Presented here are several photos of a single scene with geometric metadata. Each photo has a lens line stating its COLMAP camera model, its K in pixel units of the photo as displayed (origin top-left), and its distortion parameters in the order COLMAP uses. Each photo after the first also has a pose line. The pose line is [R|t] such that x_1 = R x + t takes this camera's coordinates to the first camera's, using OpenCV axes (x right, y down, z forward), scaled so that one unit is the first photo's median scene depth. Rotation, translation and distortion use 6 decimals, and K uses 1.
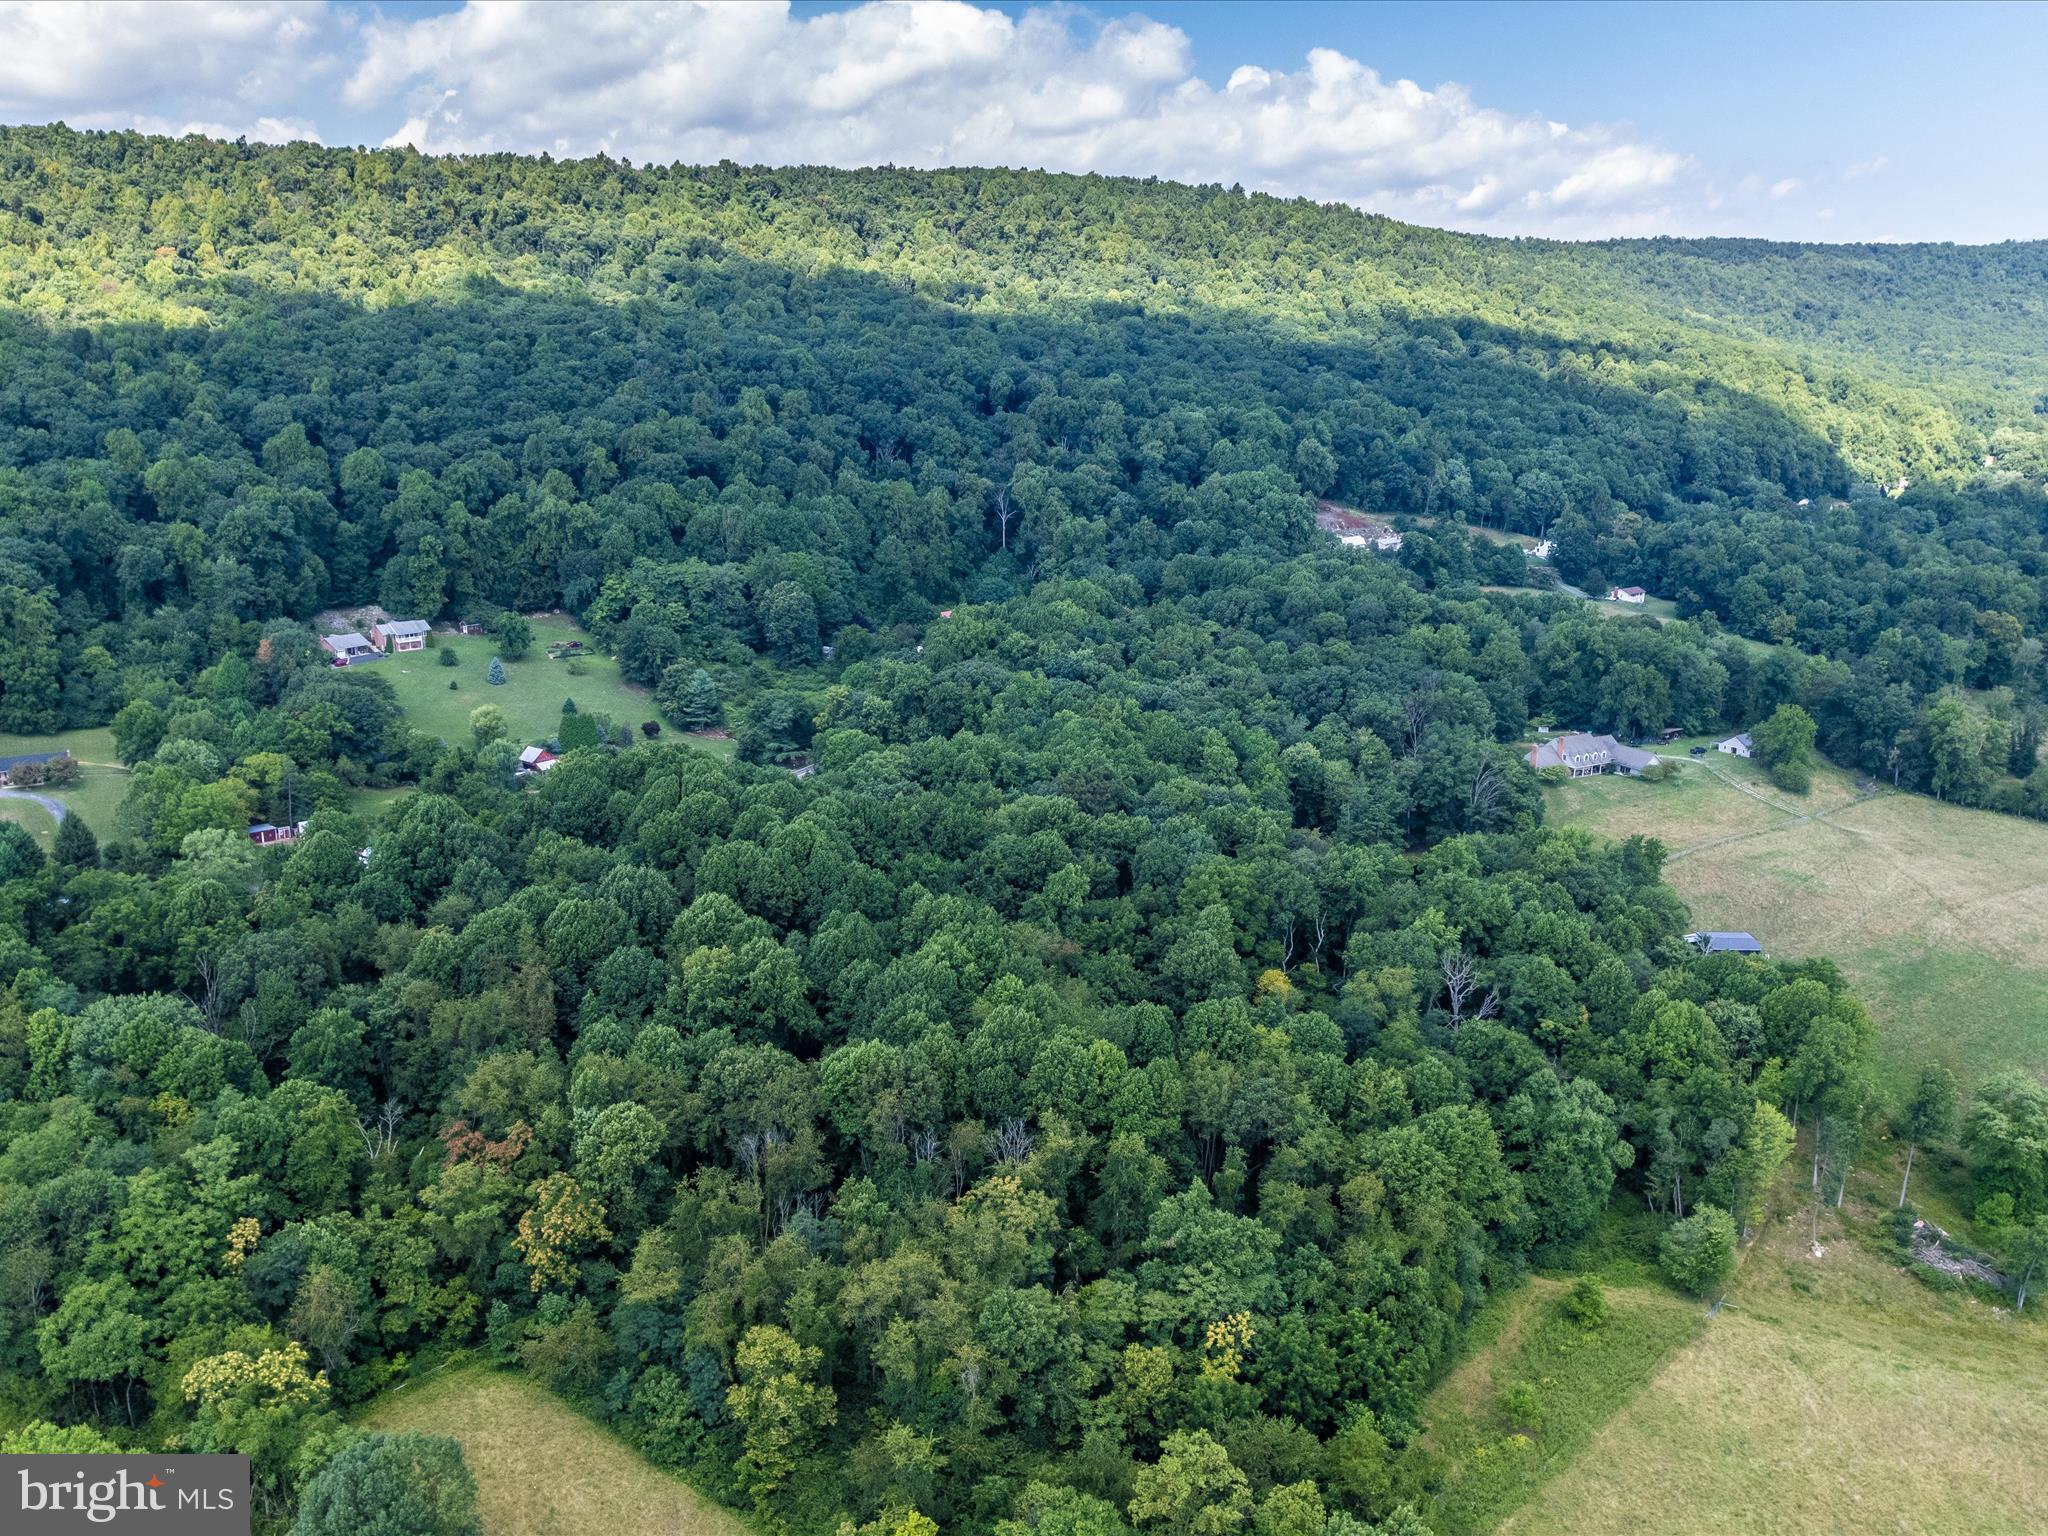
lens RADIAL K [[1741.0, 0, 1022.6], [0, 1741.0, 770.0], [0, 0, 1]] dist [-0.032719, 0.027763]
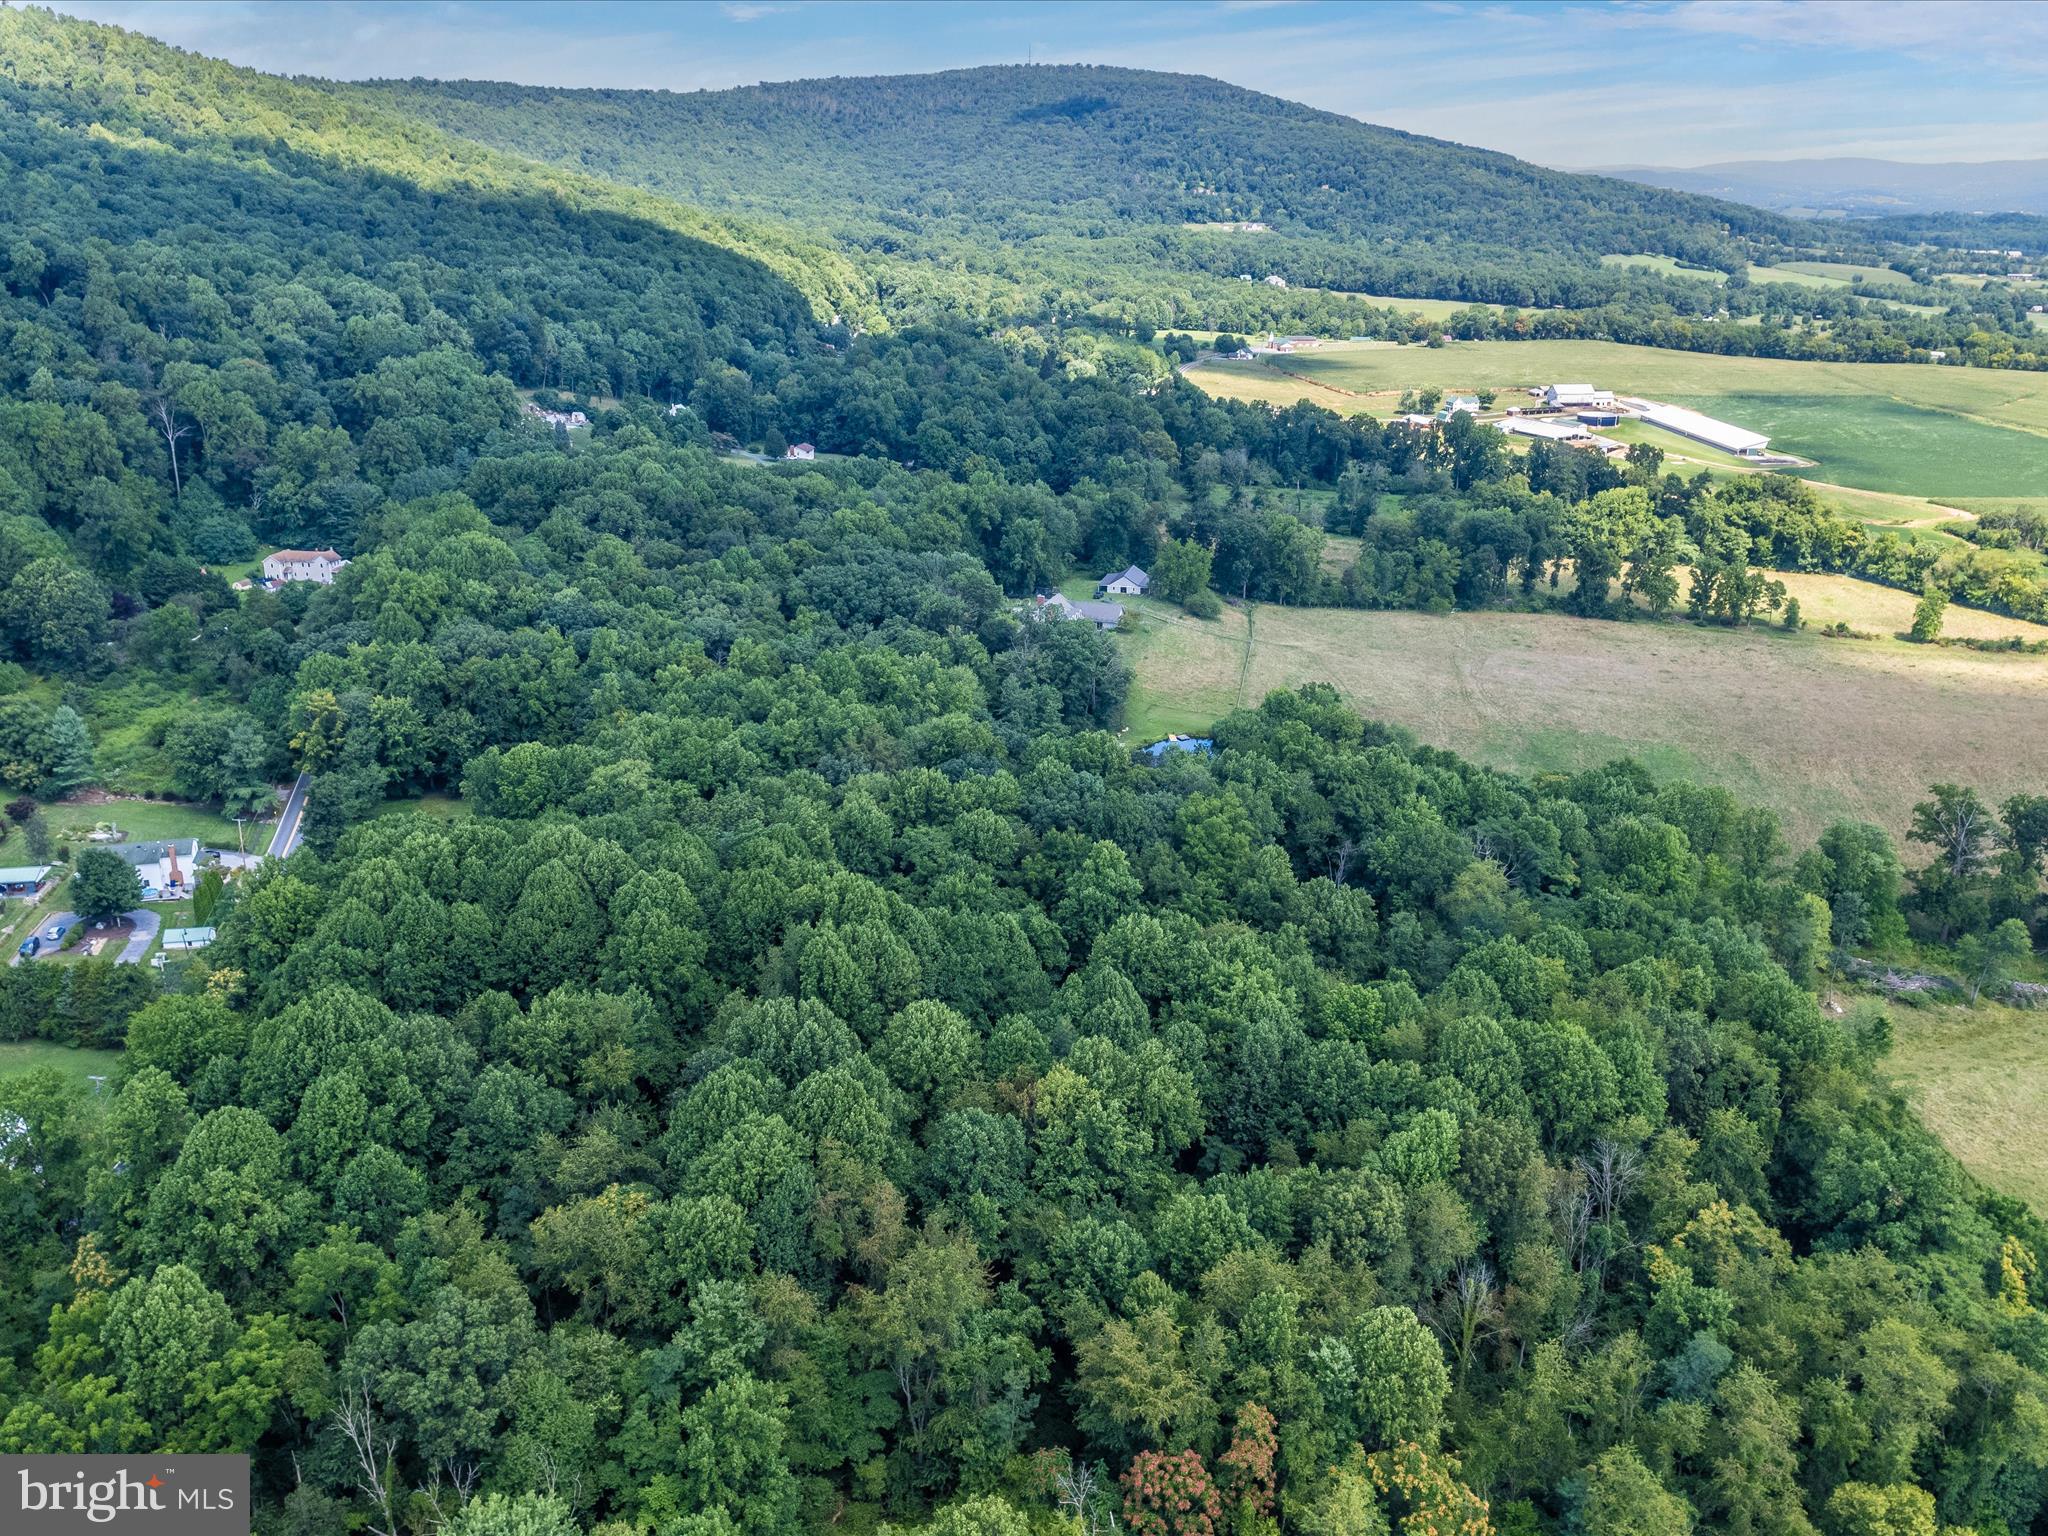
lens RADIAL K [[1741.0, 0, 1024.5], [0, 1741.0, 763.8], [0, 0, 1]] dist [-0.032719, 0.027763]
pose [[0.747078, -0.214876, 0.629049, -0.212638], [0.164479, 0.976641, 0.138269, -0.043135], [-0.644066, 0.000167, 0.764970, 0.159805]]
